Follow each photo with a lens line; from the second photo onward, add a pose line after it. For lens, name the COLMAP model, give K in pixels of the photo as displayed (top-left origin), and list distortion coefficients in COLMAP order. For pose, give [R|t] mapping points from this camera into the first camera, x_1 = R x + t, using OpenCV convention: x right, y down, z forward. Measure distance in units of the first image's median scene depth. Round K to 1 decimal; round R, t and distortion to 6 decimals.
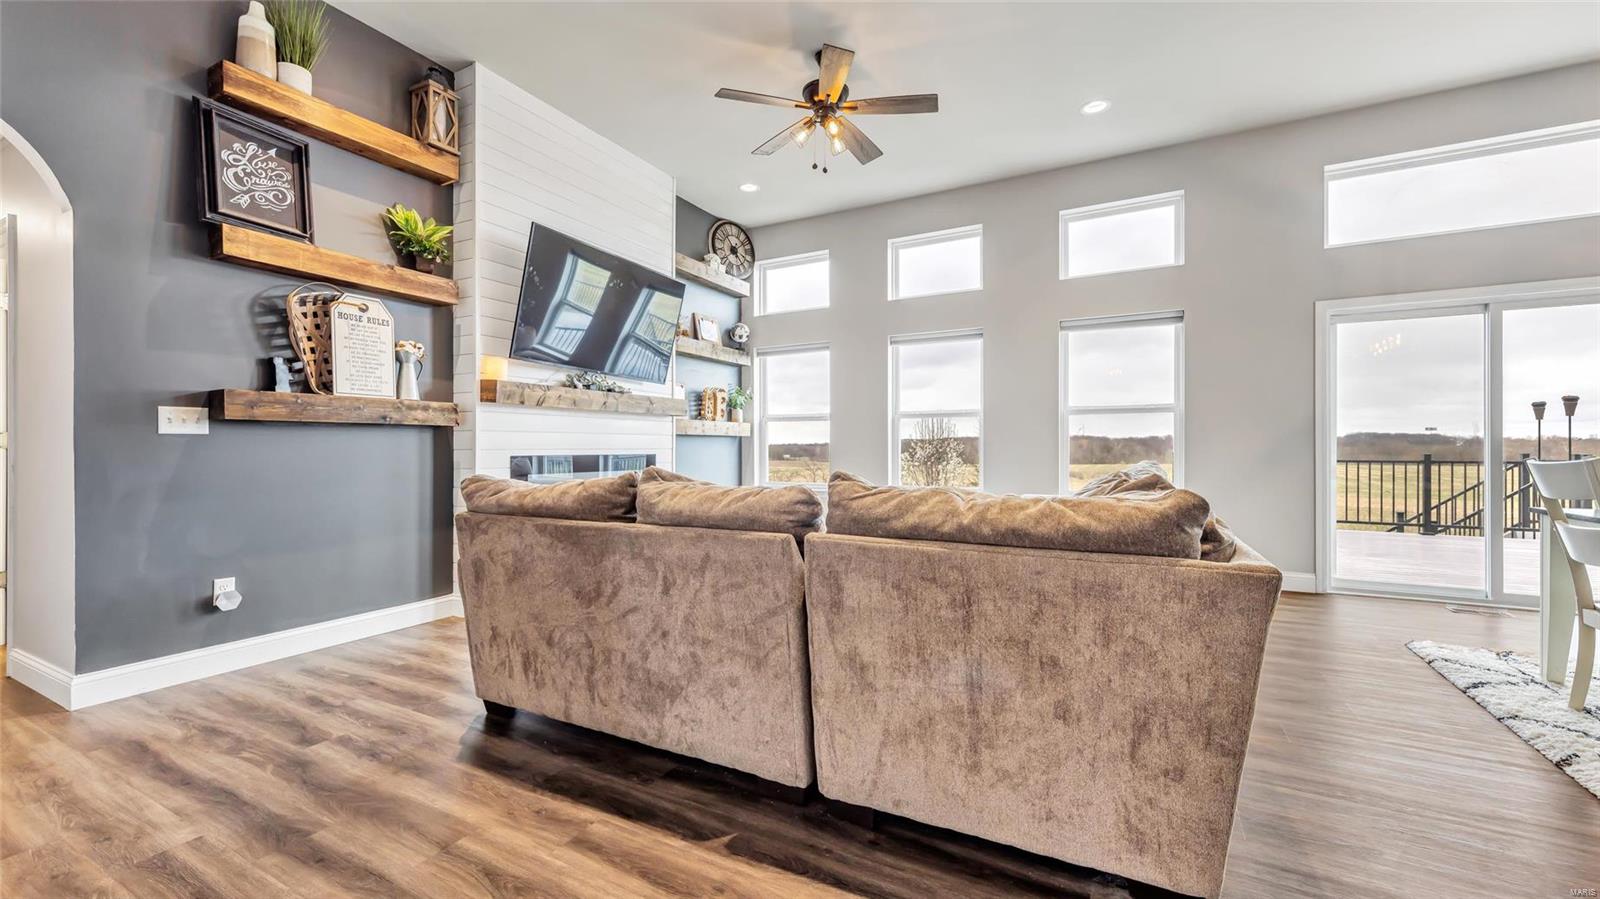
lens RADIAL K [[629.6, 0, 790.4], [0, 629.6, 448.6], [0, 0, 1]] dist [0.003133, 0.000251]
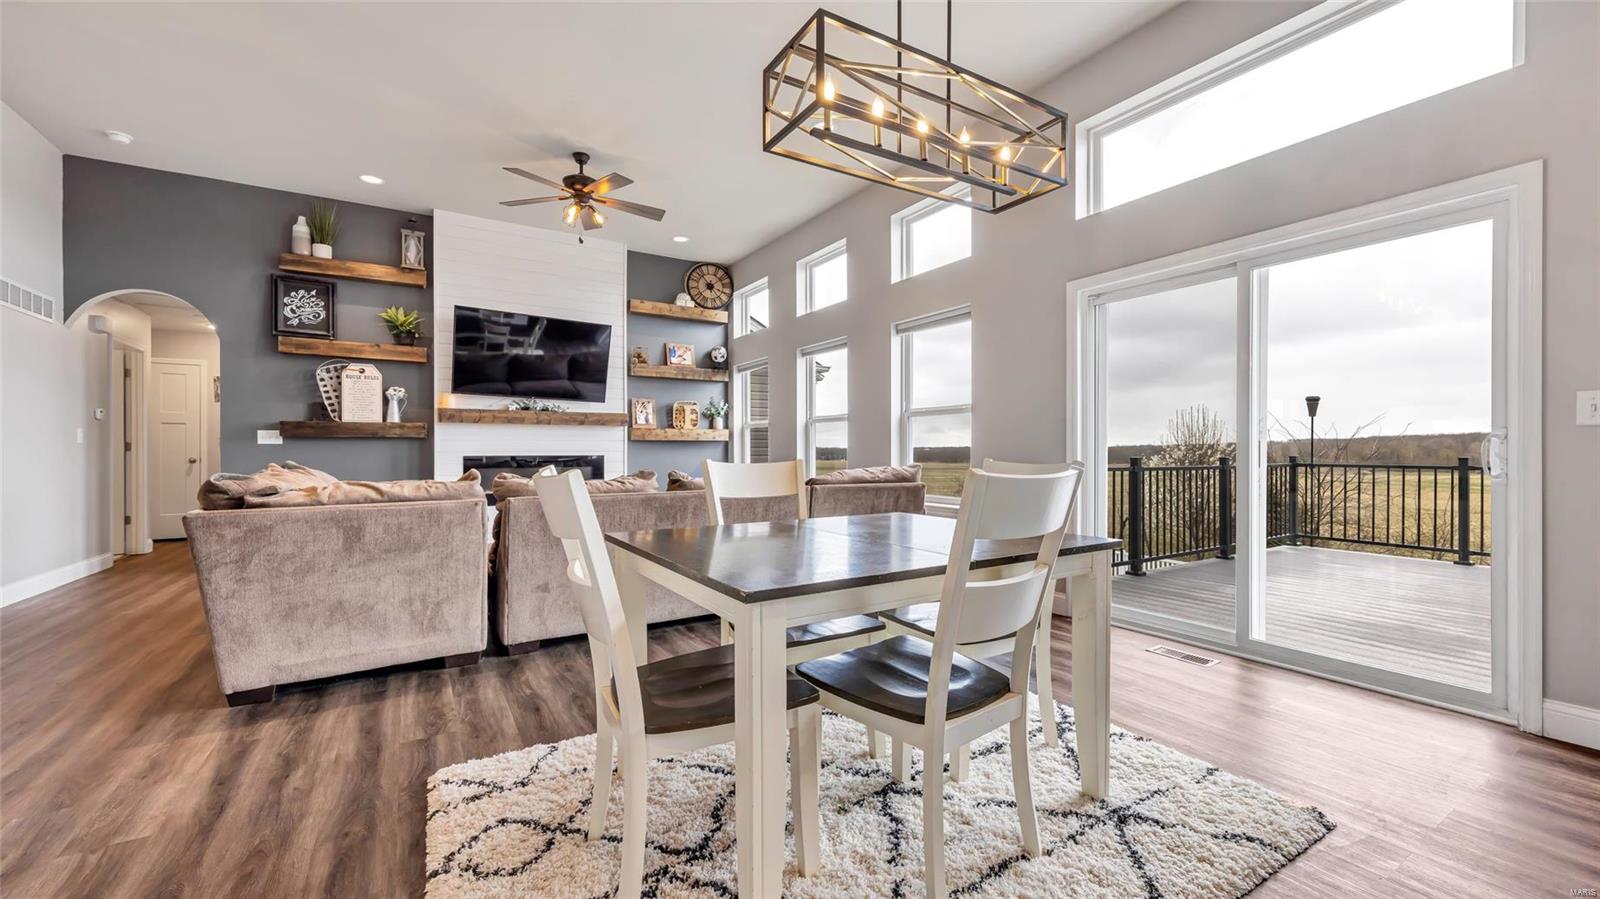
lens RADIAL K [[626.5, 0, 798.4], [0, 626.5, 451.5], [0, 0, 1]] dist [0.007833, 0.000352]
pose [[0.870187, -0.002002, -0.492718, 1.160325], [0.001461, 0.999998, -0.001483, 0.004522], [0.492720, 0.000571, 0.870188, 0.074979]]
